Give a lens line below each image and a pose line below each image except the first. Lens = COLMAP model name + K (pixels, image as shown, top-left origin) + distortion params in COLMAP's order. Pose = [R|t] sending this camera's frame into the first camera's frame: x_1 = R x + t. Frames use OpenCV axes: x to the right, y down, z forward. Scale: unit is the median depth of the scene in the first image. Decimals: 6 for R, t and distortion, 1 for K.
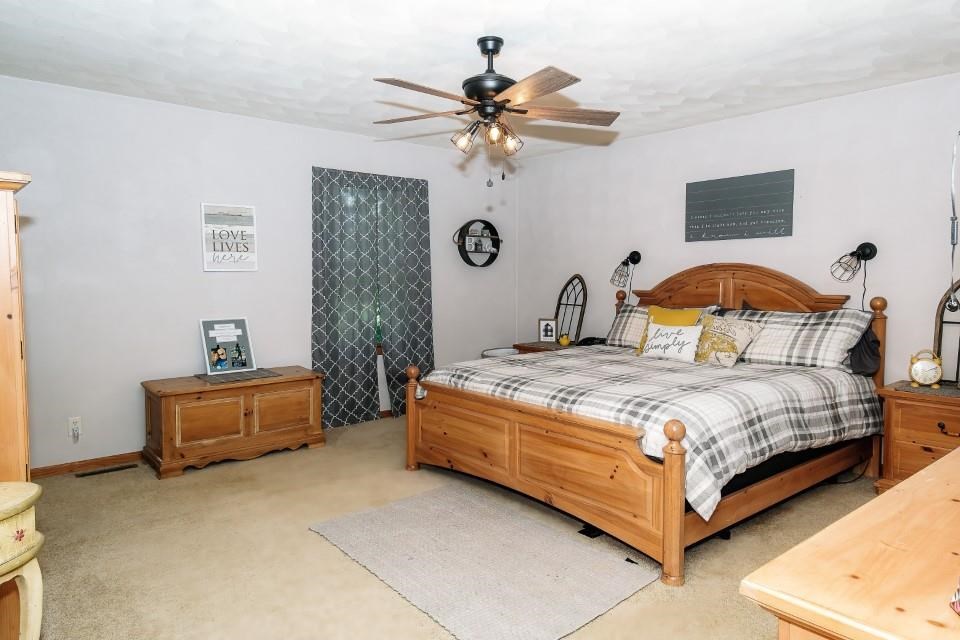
lens RADIAL K [[652.9, 0, 482.0], [0, 652.9, 318.2], [0, 0, 1]] dist [0.053753, -0.021855]
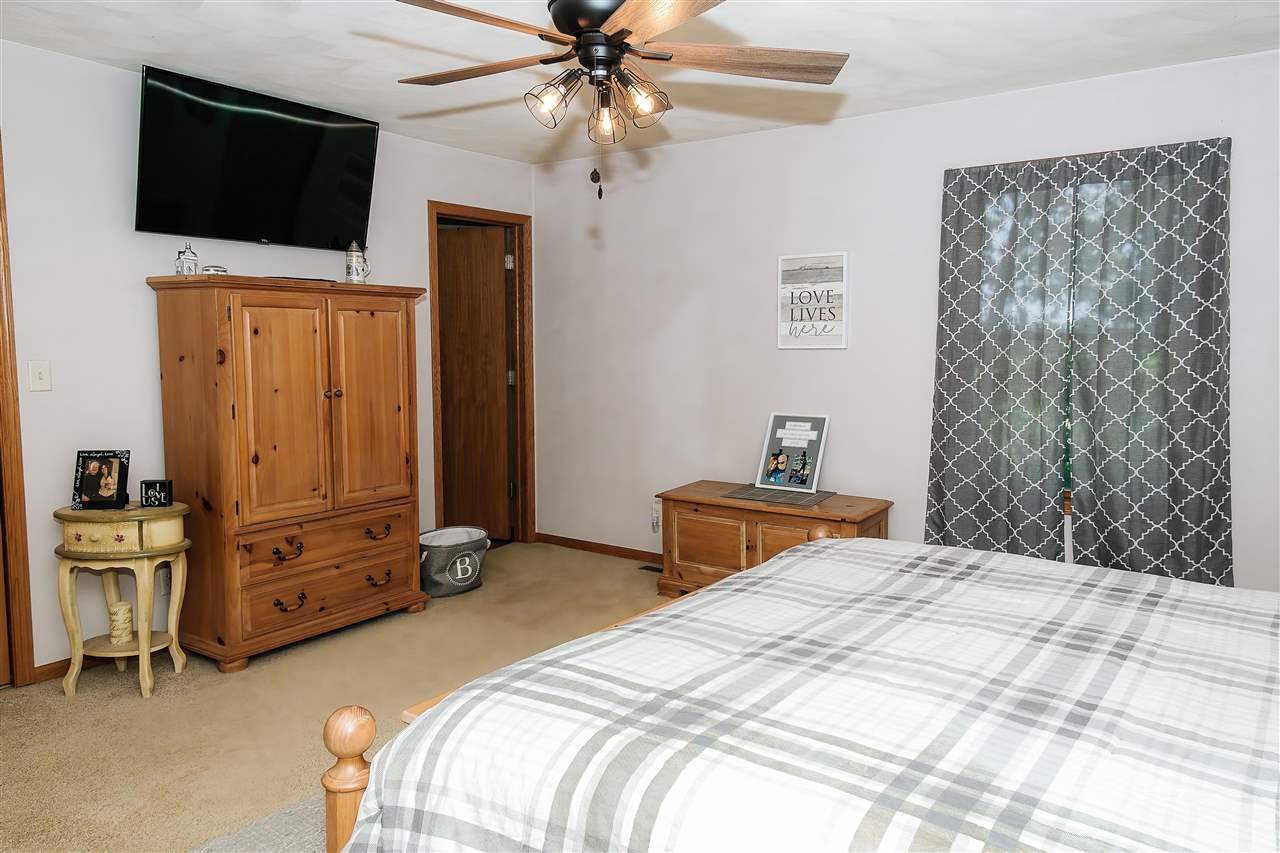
lens RADIAL K [[870.5, 0, 639.9], [0, 870.5, 426.0], [0, 0, 1]] dist [0.053753, -0.021855]
pose [[0.243175, 0.095188, -0.965300, 0.482906], [-0.072374, 0.994180, 0.079804, -0.050099], [0.967279, 0.050456, 0.248649, 0.589485]]
